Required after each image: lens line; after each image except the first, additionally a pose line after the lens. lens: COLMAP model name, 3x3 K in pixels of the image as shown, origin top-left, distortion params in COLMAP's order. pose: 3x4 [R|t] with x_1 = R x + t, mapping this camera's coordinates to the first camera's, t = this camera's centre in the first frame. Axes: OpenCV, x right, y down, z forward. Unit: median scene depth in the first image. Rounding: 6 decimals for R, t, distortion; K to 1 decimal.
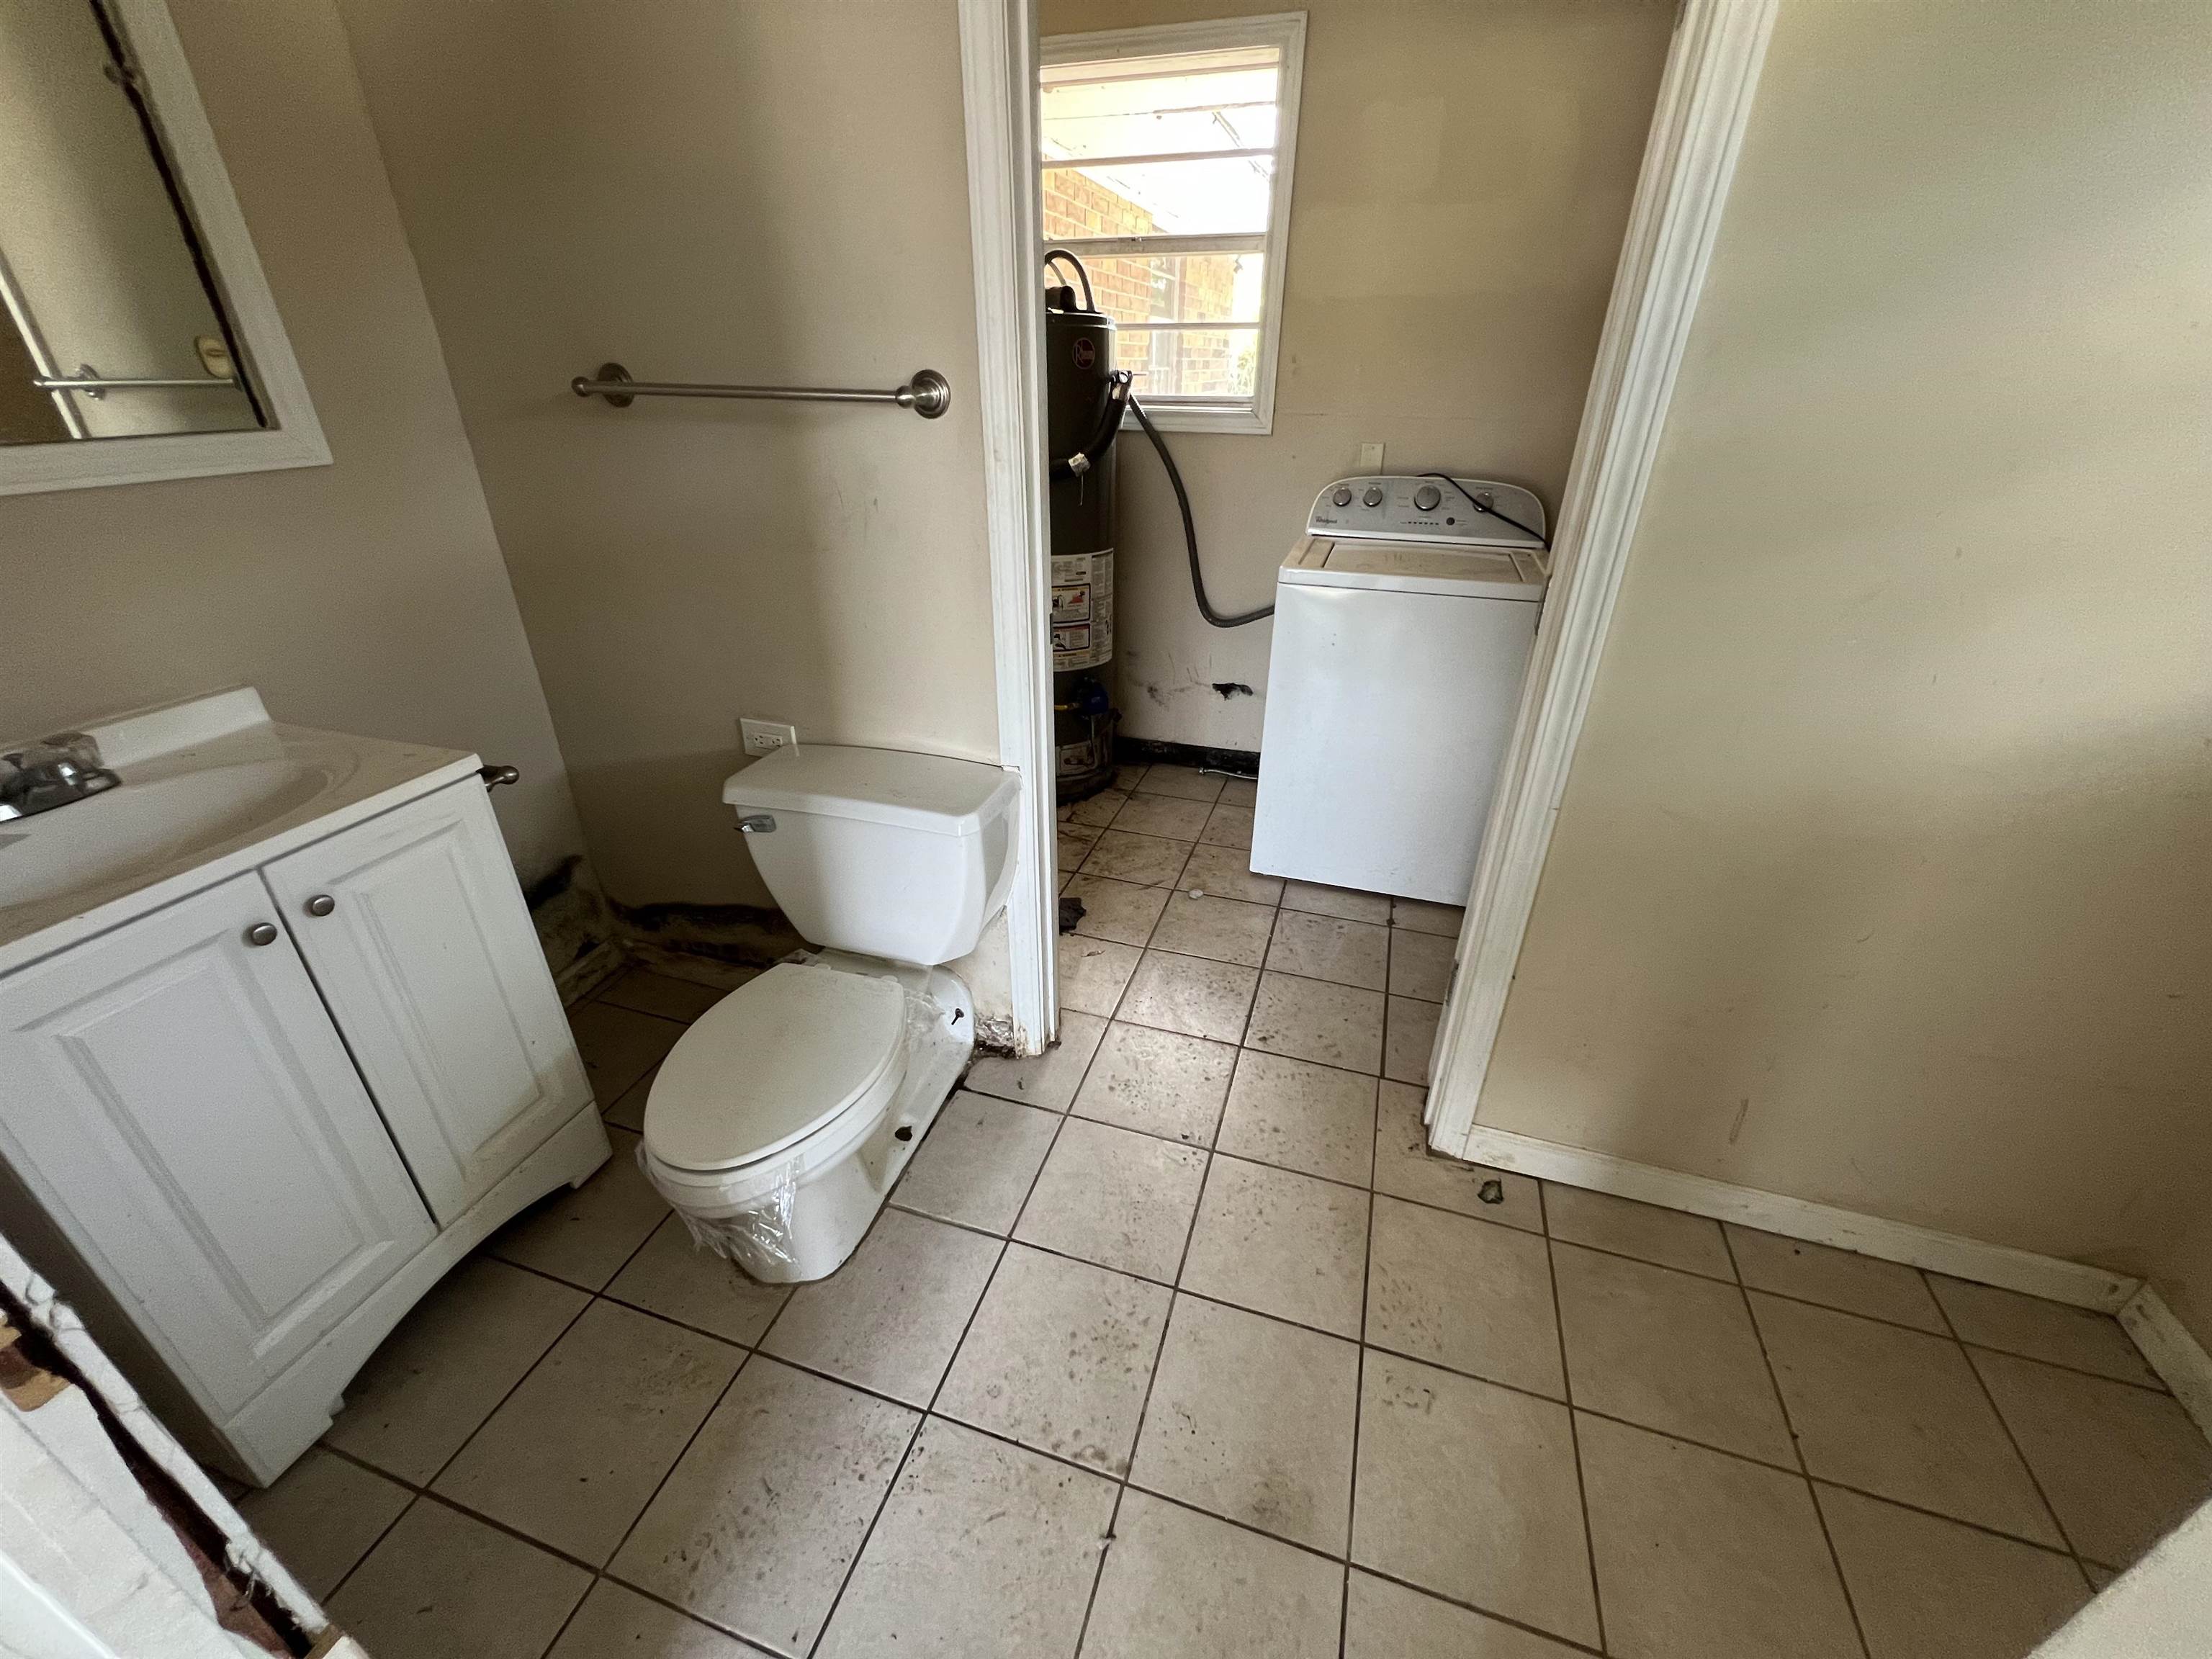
lens RADIAL K [[884.3, 0, 1106.0], [0, 884.3, 829.5], [0, 0, 1]] dist [-0.003446, -0.000007]
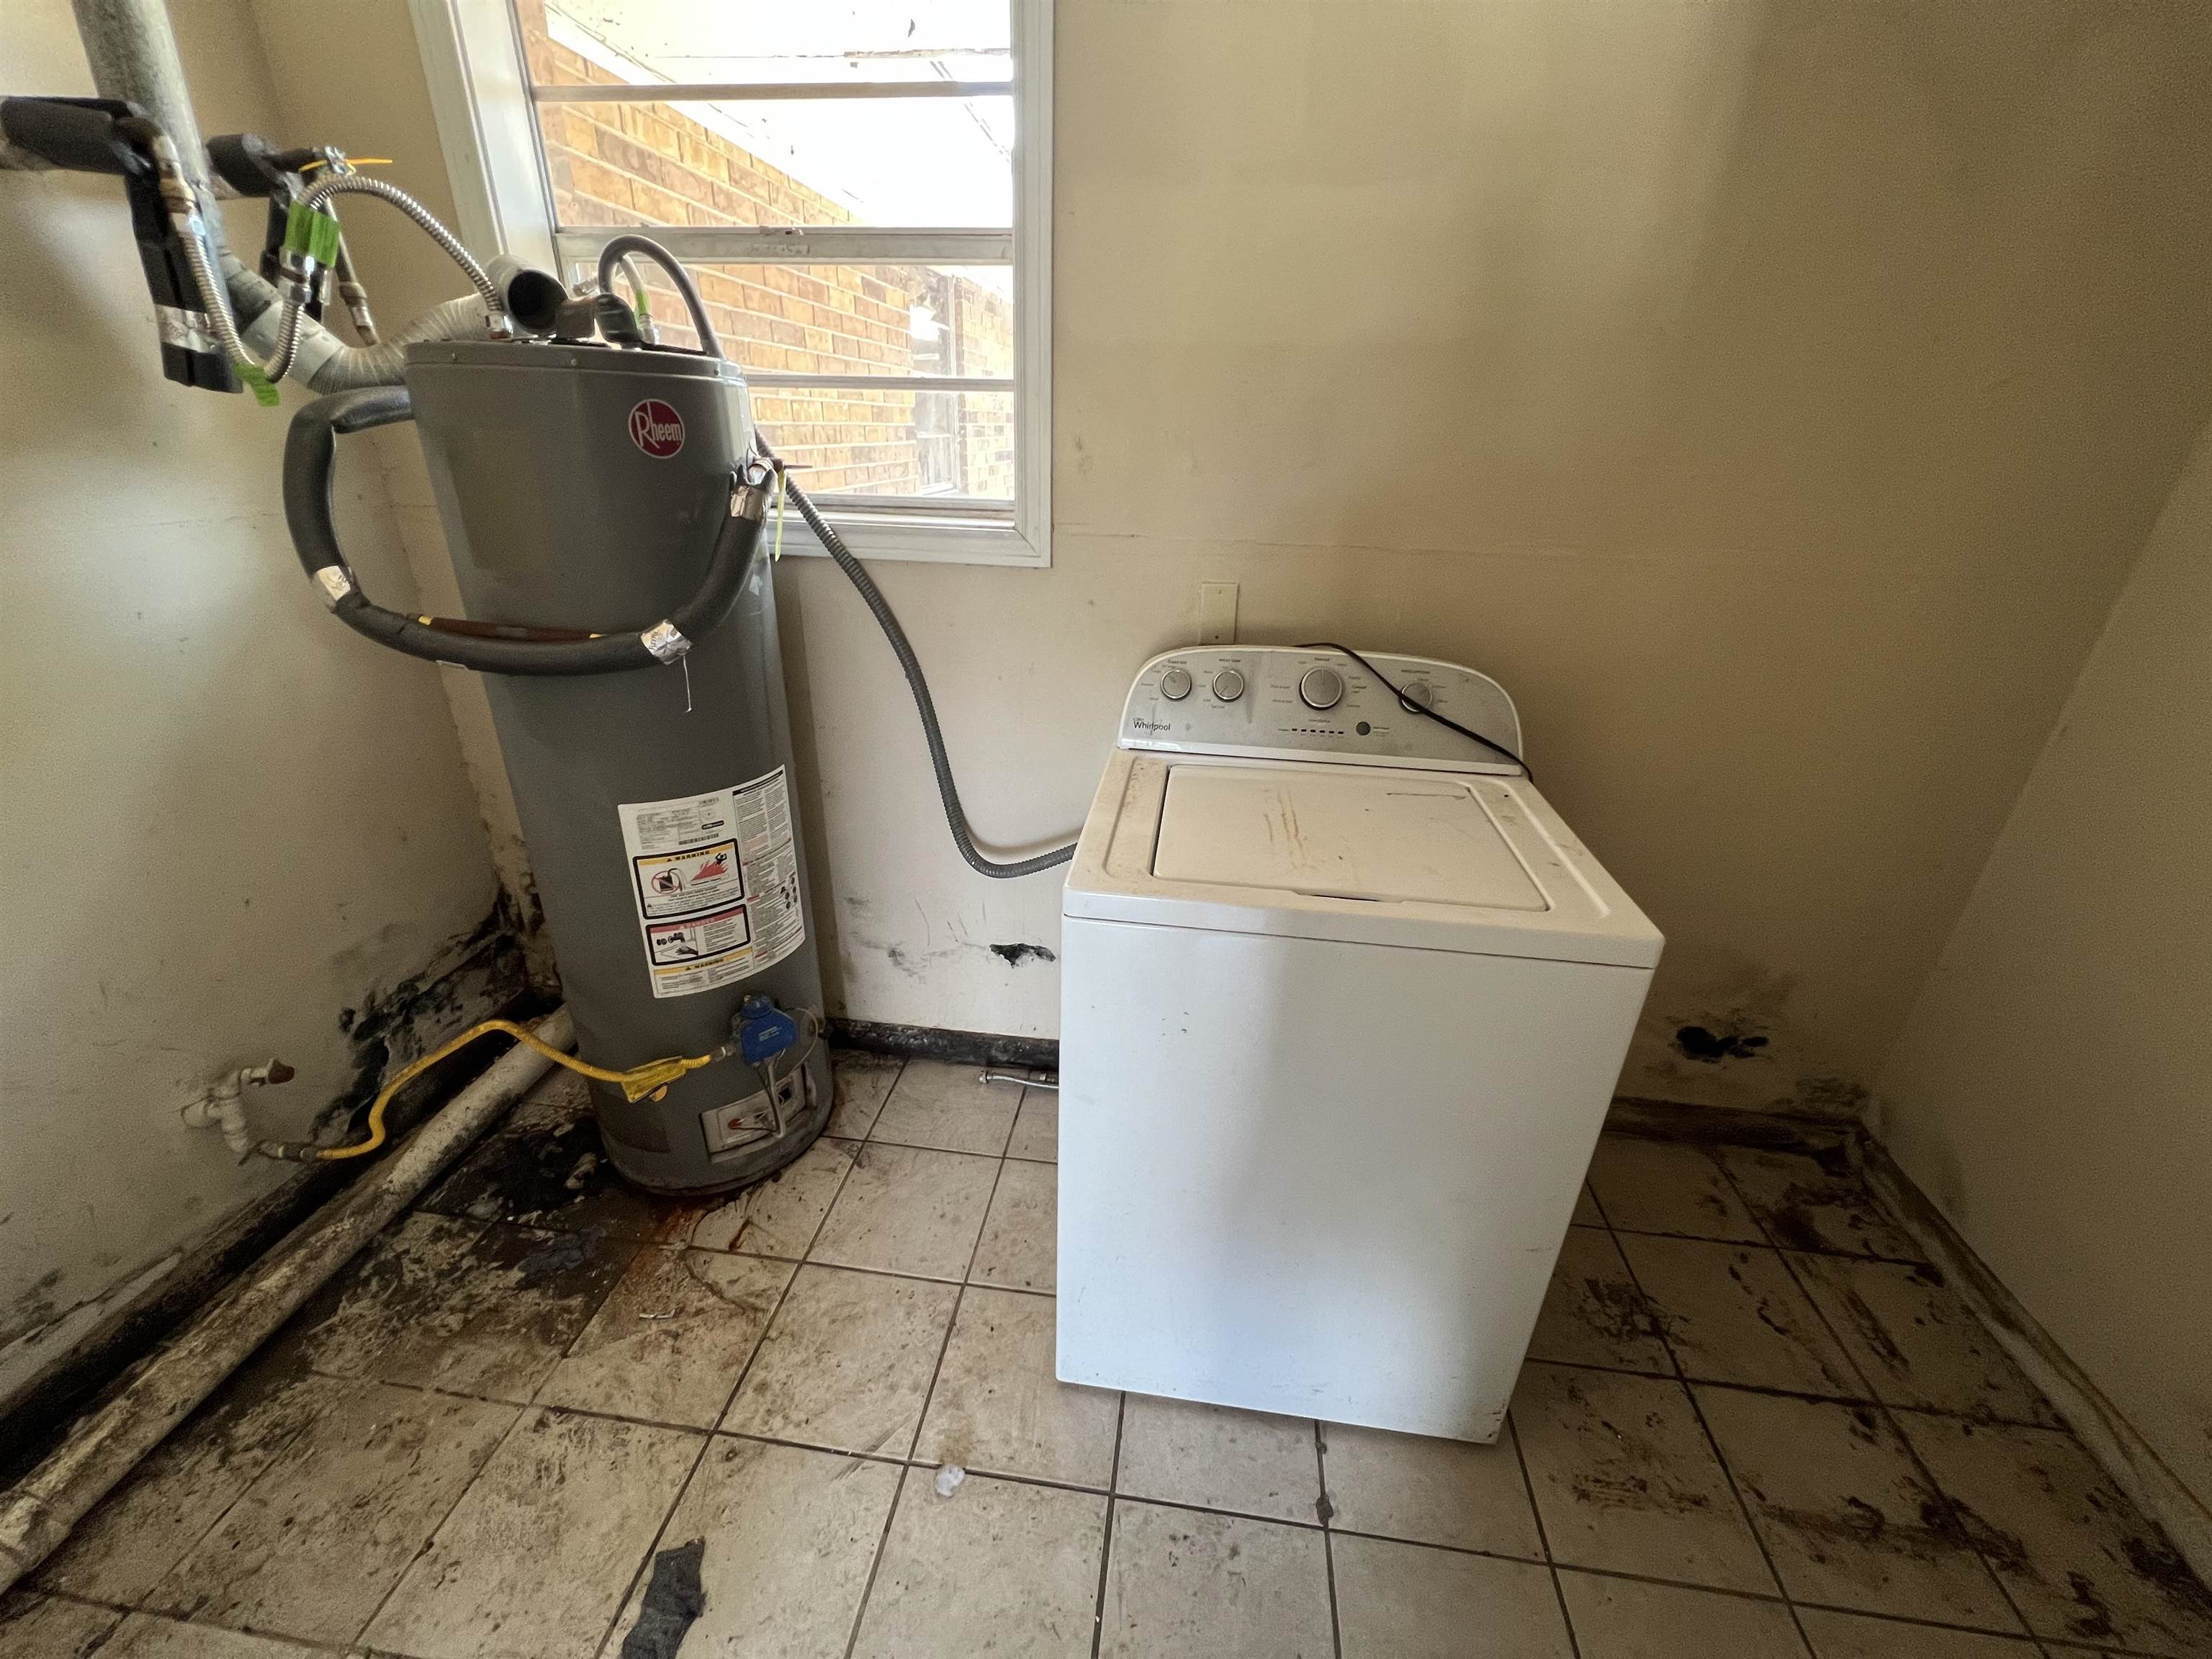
lens RADIAL K [[884.3, 0, 1106.0], [0, 884.3, 829.5], [0, 0, 1]] dist [-0.003446, -0.000007]
pose [[0.983071, -0.056175, 0.174400, 0.113083], [0.065574, 0.996663, -0.048606, -0.245969], [-0.171087, 0.059219, 0.983475, 0.432350]]
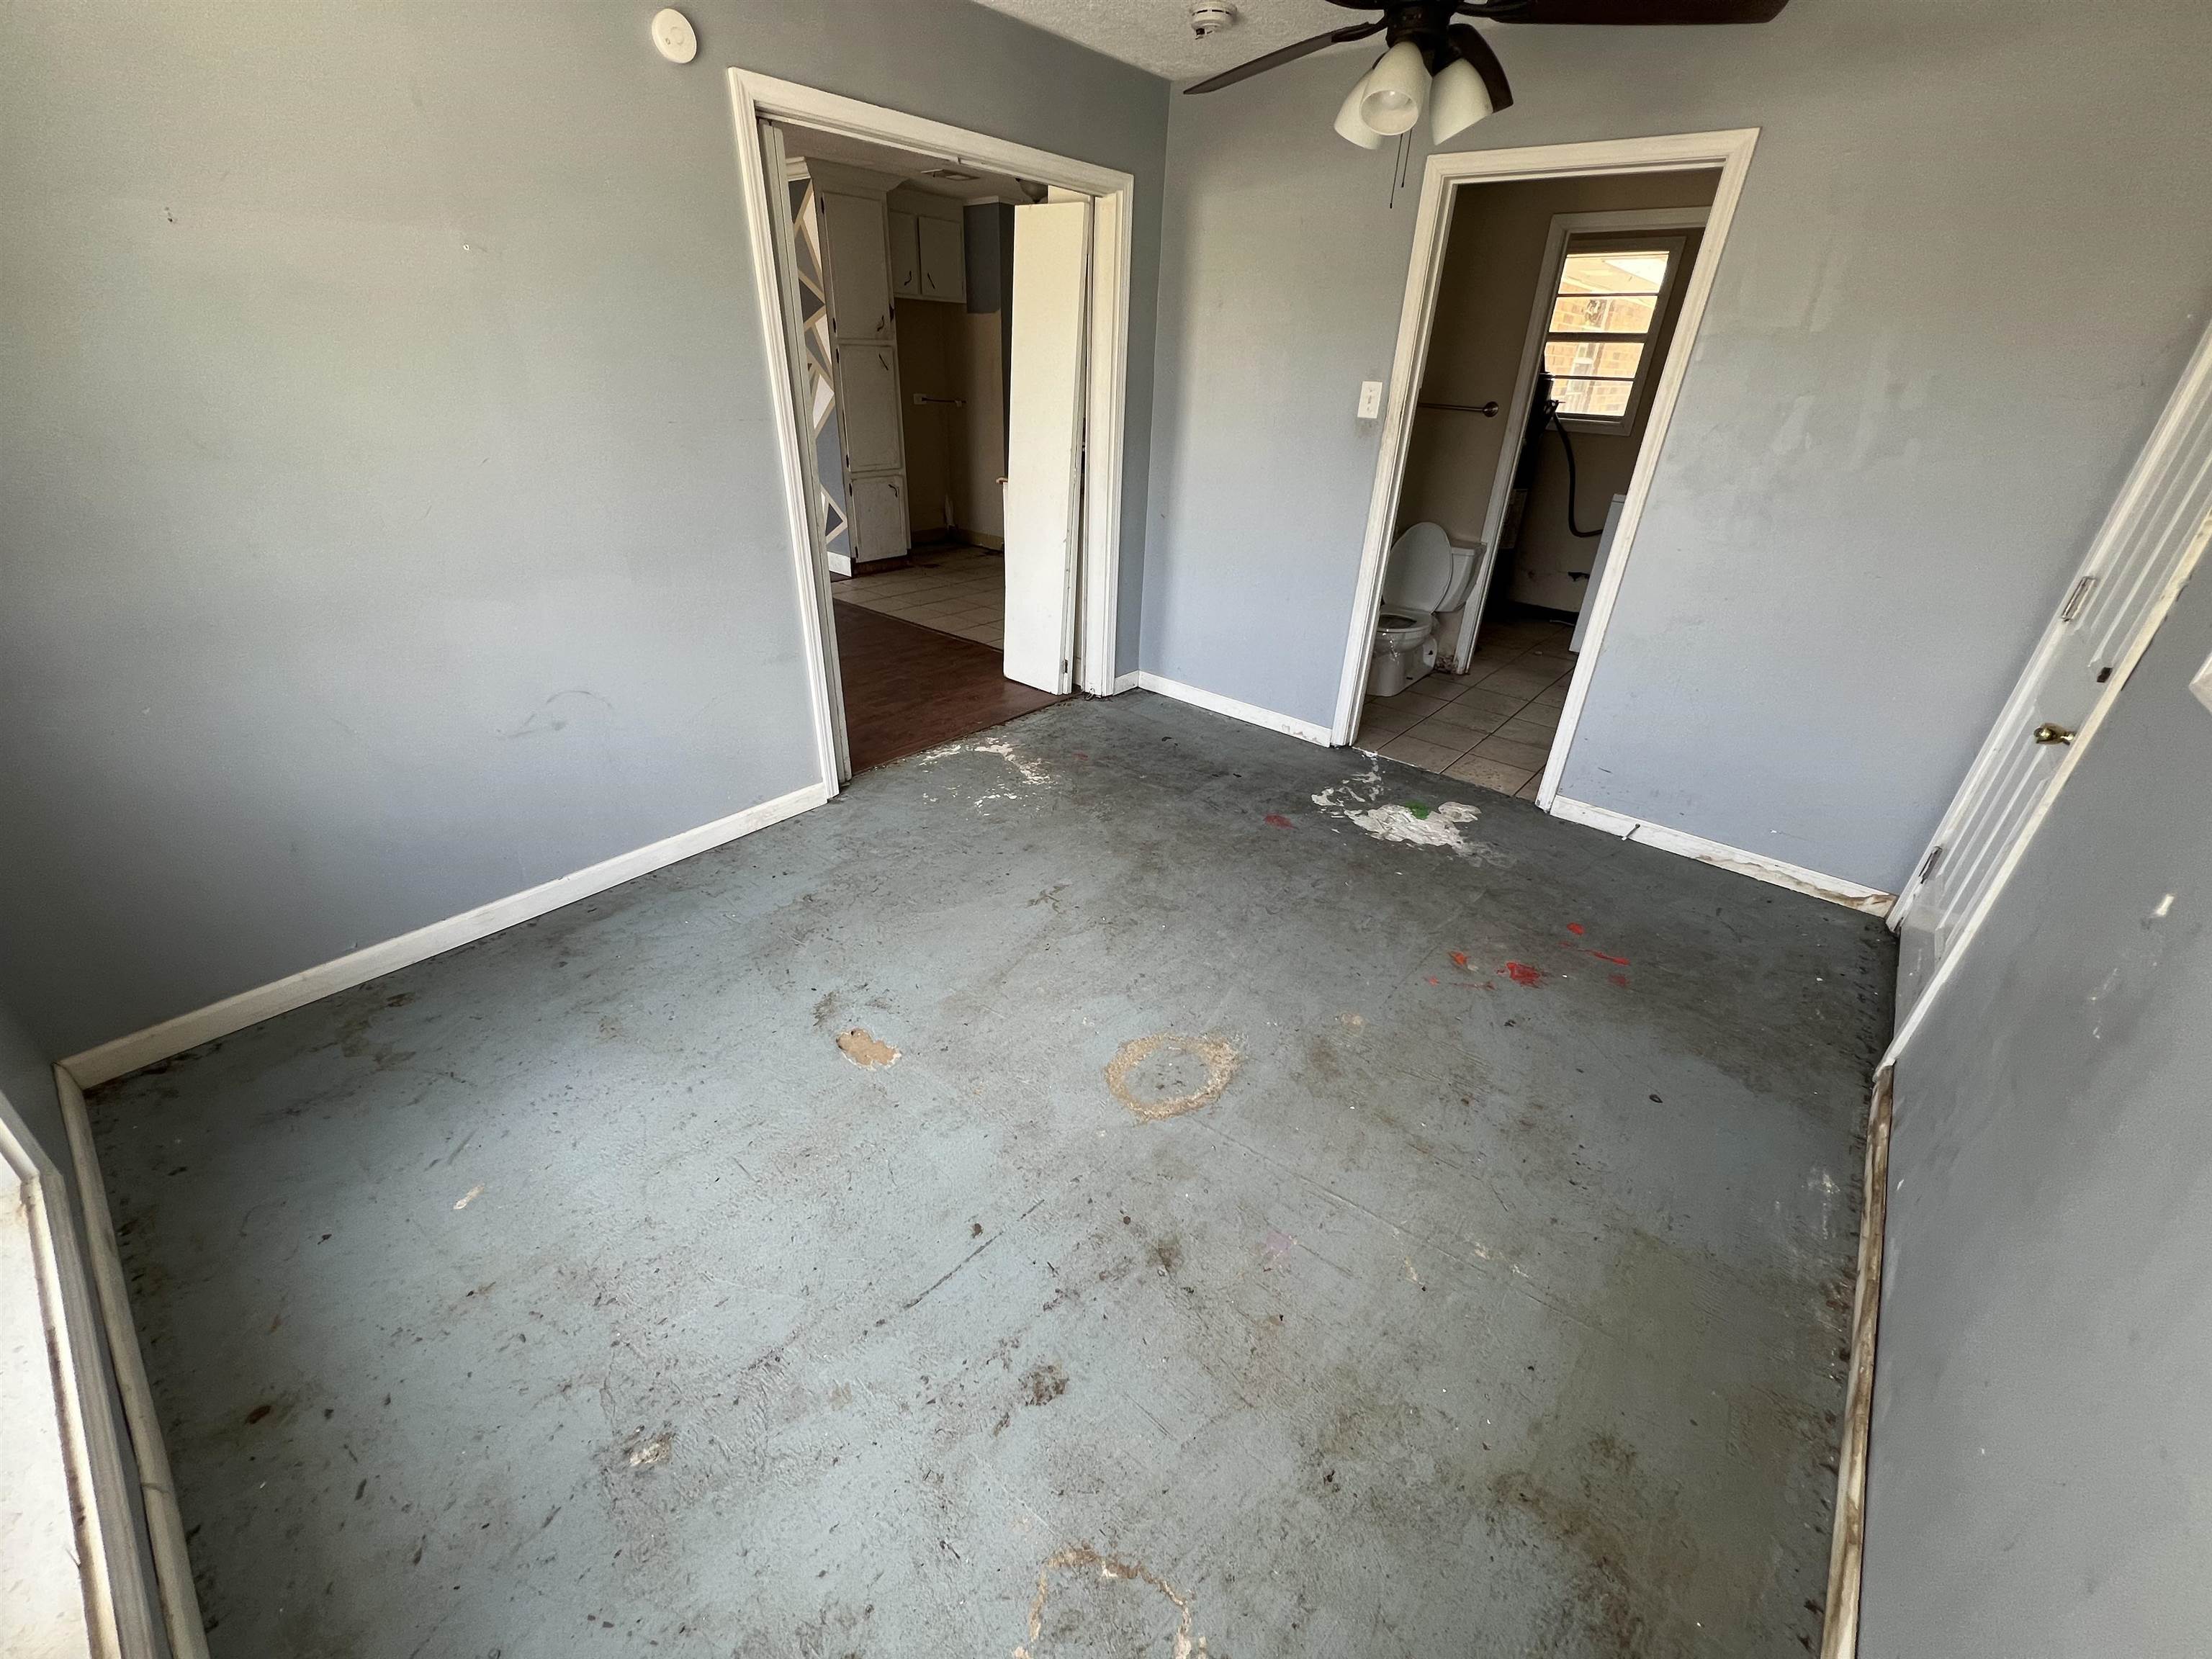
lens RADIAL K [[884.3, 0, 1106.0], [0, 884.3, 829.5], [0, 0, 1]] dist [-0.003446, -0.000007]
pose [[0.924893, 0.202004, -0.322130, -0.077937], [-0.203020, 0.978690, 0.030820, 0.575147], [0.321491, 0.036894, 0.946194, -1.177465]]
